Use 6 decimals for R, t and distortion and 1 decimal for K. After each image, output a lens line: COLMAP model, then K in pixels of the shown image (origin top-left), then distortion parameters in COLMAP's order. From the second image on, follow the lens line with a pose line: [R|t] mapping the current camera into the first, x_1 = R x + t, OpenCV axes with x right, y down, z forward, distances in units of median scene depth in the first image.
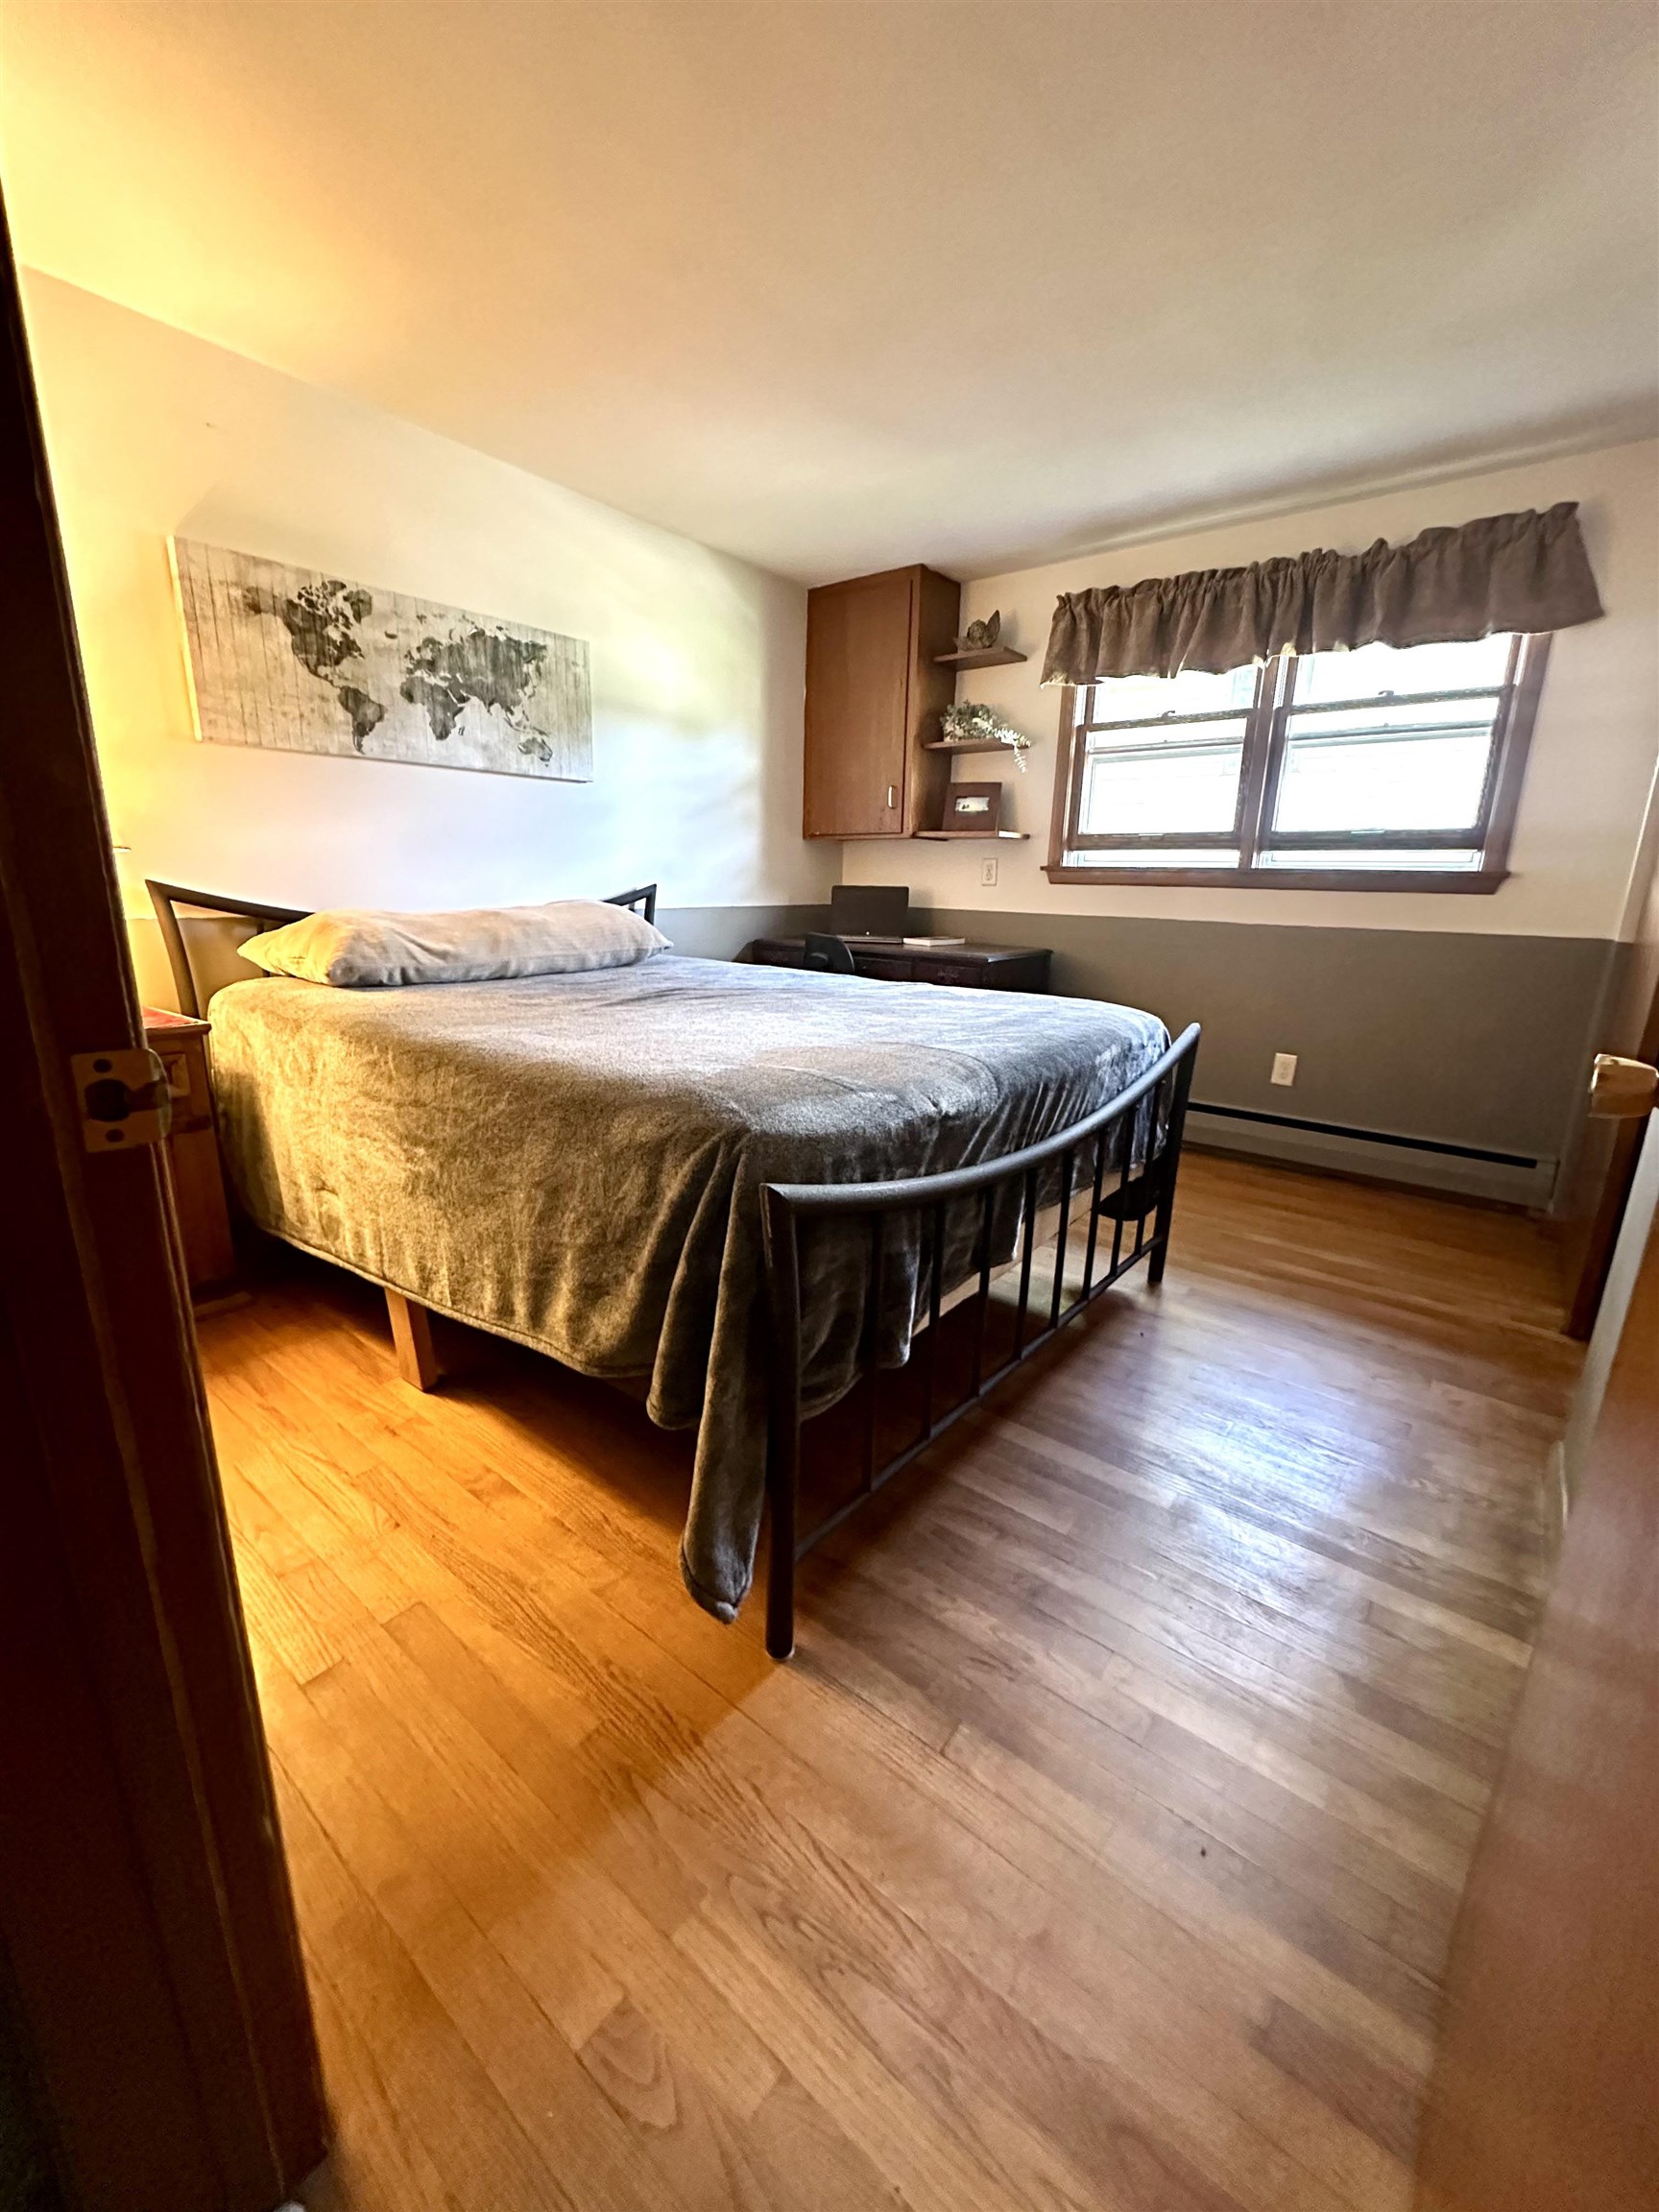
lens RADIAL K [[880.1, 0, 830.4], [0, 880.1, 1114.2], [0, 0, 1]] dist [-0.001791, 0.000148]
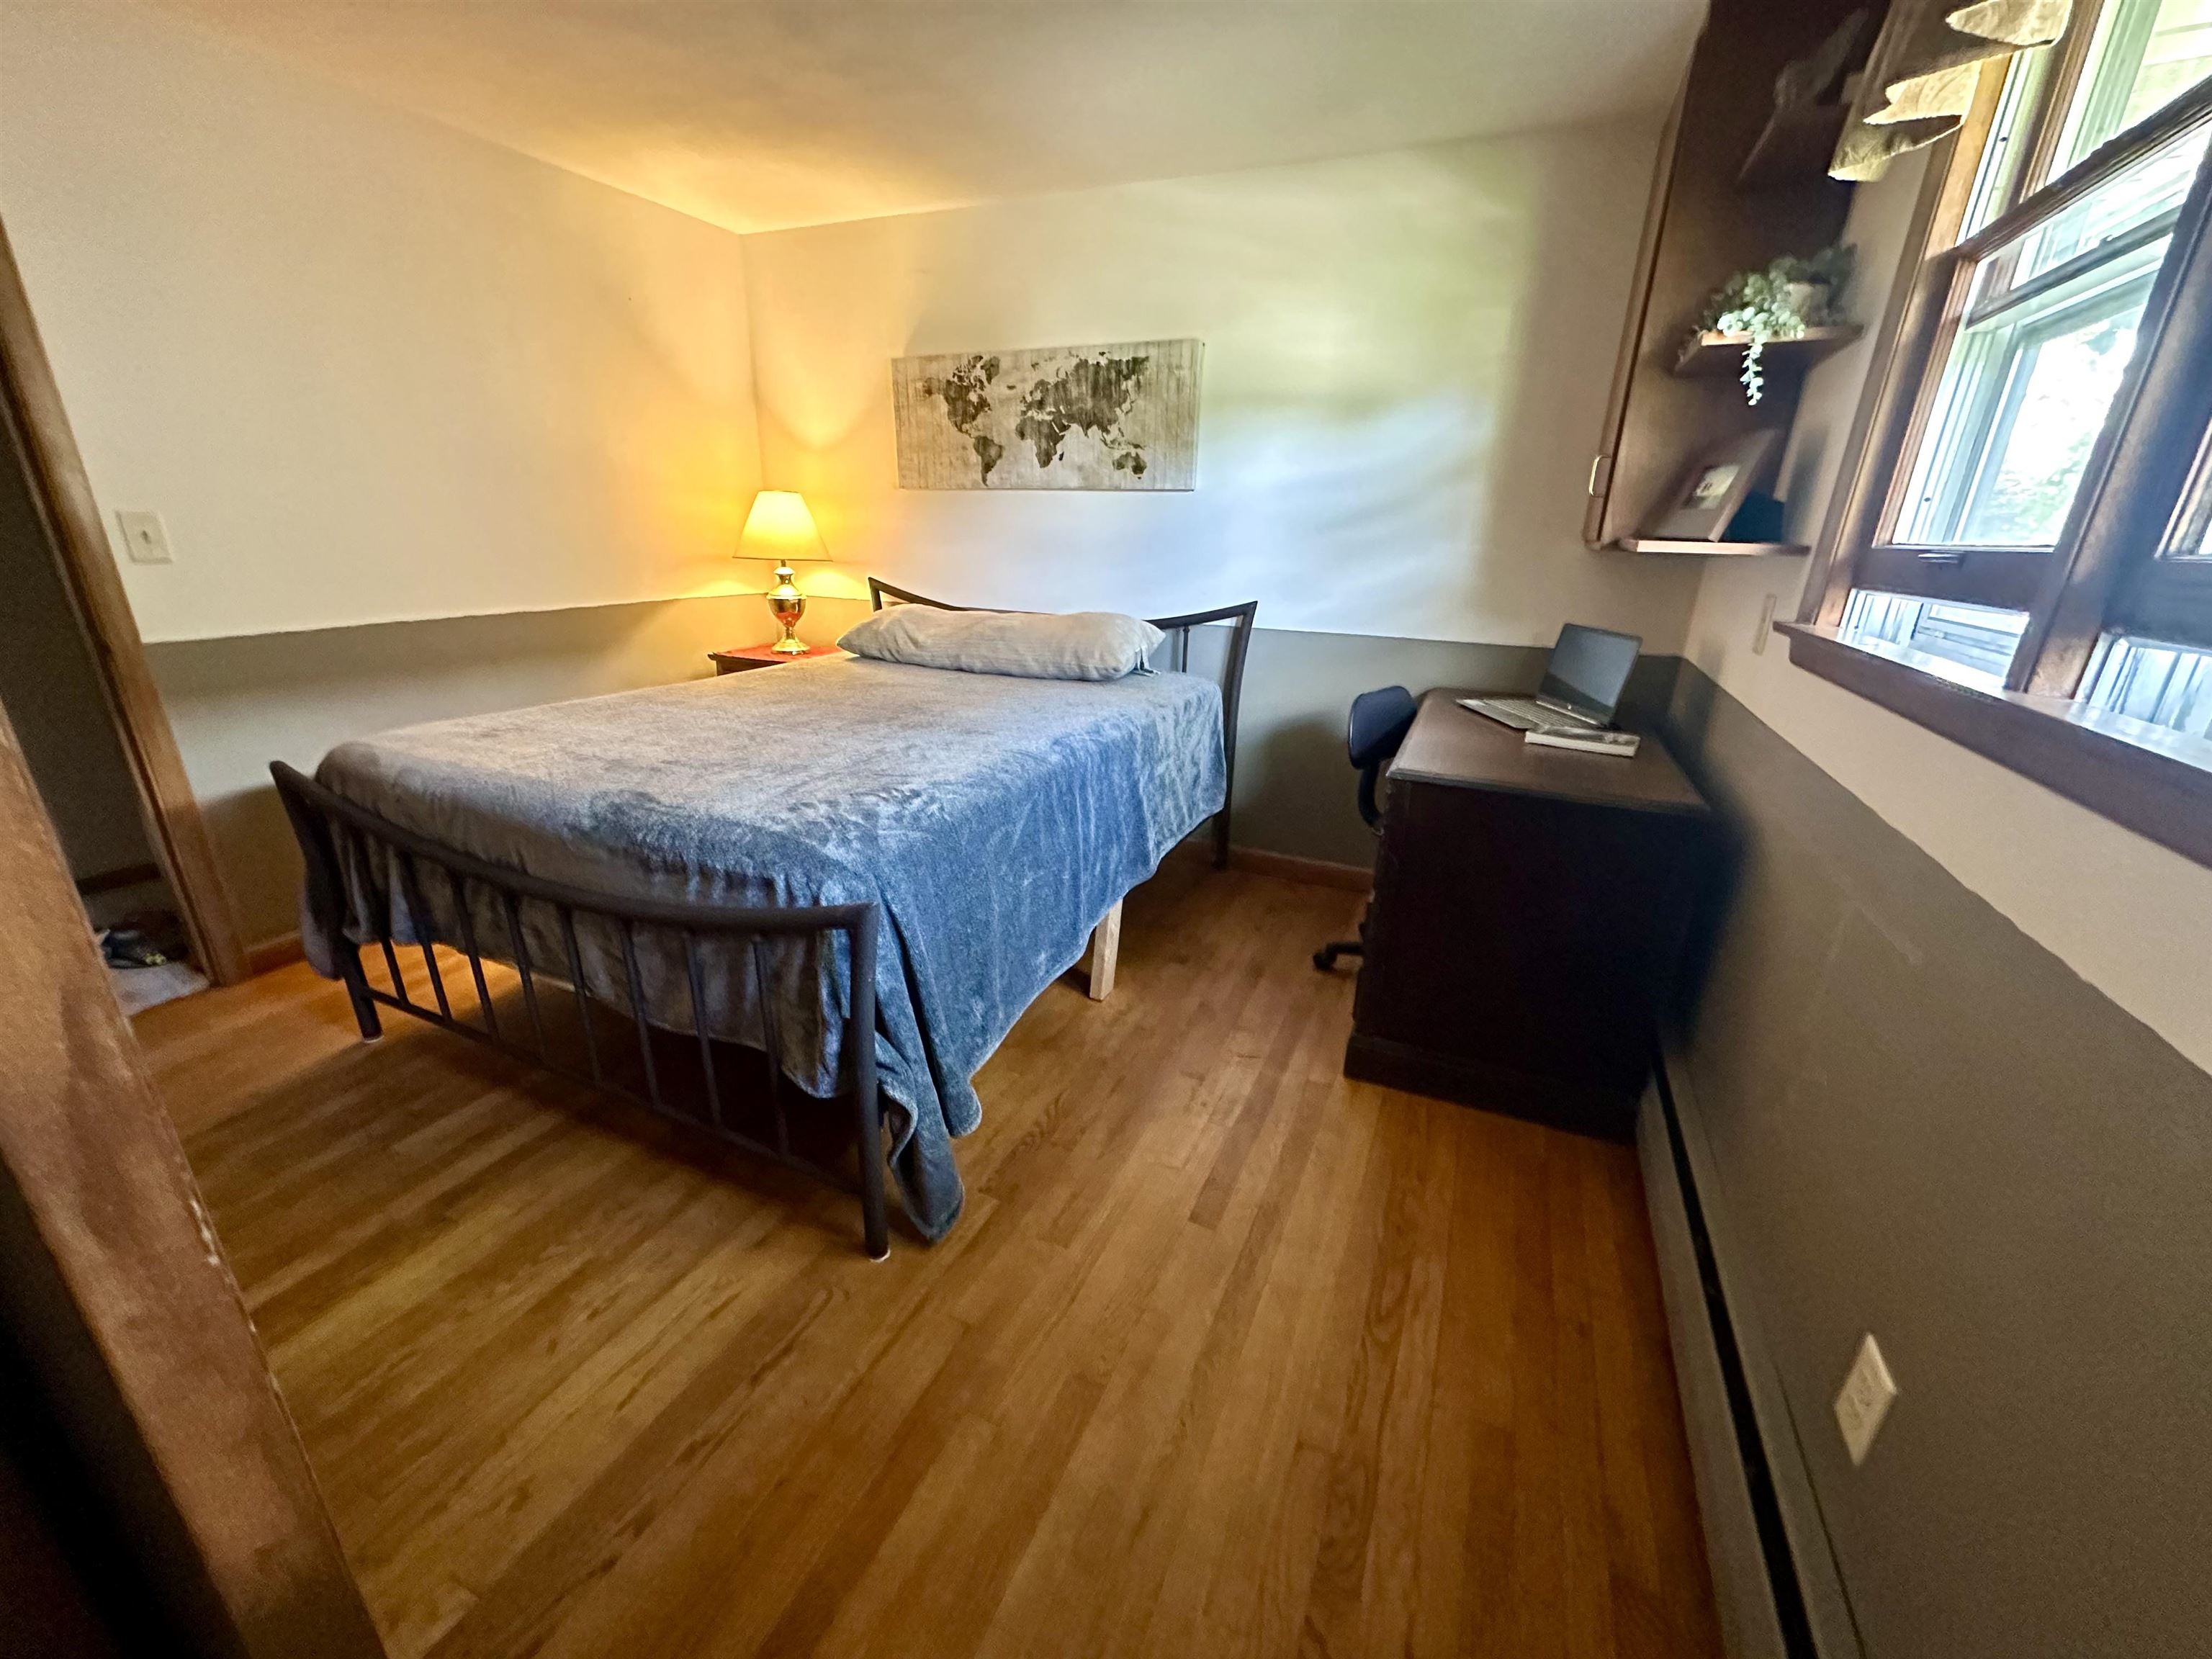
lens RADIAL K [[880.1, 0, 1105.3], [0, 880.1, 824.5], [0, 0, 1]] dist [-0.001791, 0.000148]
pose [[0.243283, 0.301984, -0.921748, 0.810828], [-0.272380, 0.933330, 0.233888, -0.278695], [0.930926, 0.194165, 0.309318, 0.811420]]
